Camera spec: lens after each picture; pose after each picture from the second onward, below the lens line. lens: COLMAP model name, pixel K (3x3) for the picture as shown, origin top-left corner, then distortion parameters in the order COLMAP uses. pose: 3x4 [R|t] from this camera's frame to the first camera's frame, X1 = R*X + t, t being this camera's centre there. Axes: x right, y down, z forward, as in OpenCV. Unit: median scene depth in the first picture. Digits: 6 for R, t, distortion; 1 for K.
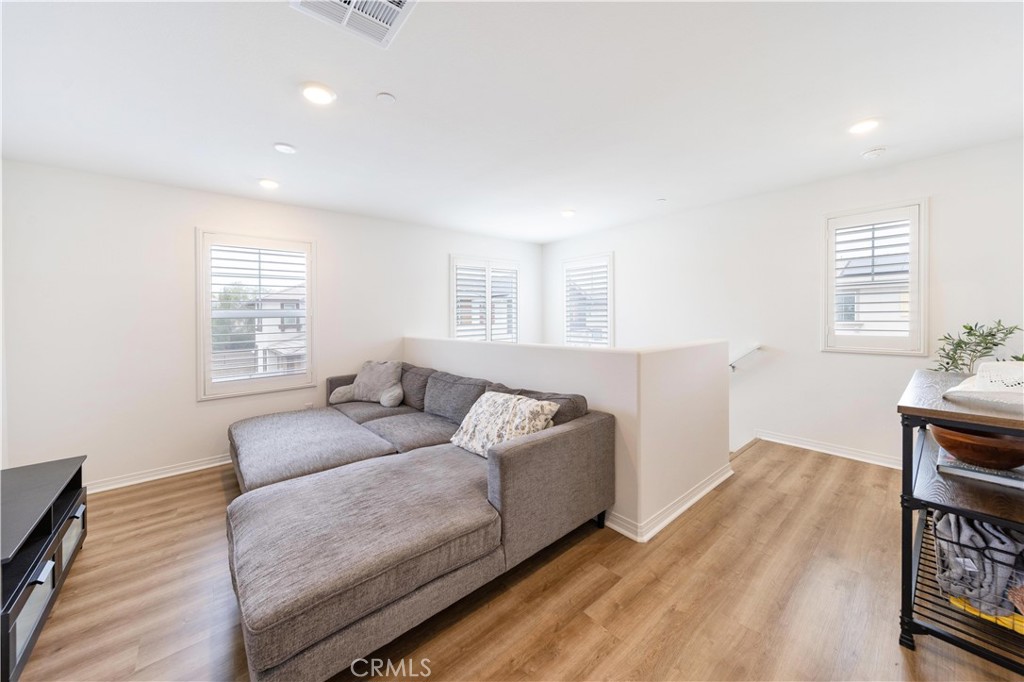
lens RADIAL K [[367.7, 0, 508.4], [0, 367.7, 315.4], [0, 0, 1]] dist [0.000951, 0.000120]
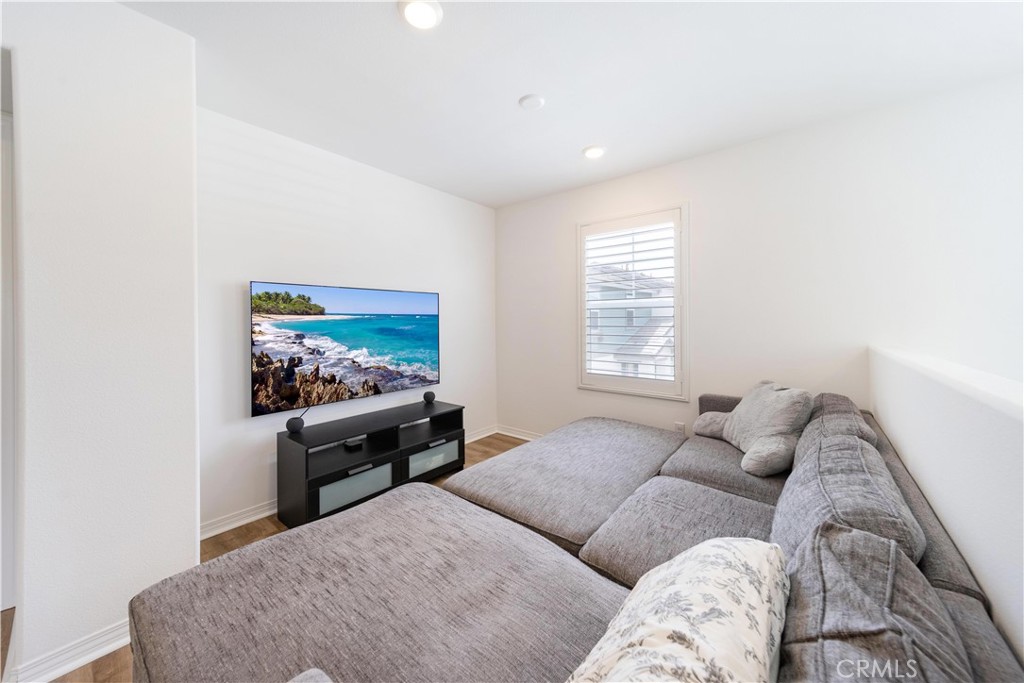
lens RADIAL K [[367.7, 0, 508.4], [0, 367.7, 315.9], [0, 0, 1]] dist [0.000951, 0.000120]
pose [[0.160718, 0.006993, -0.986976, 0.169490], [-0.003797, 0.999972, 0.006467, 0.023390], [0.986993, 0.002708, 0.160740, 0.647760]]
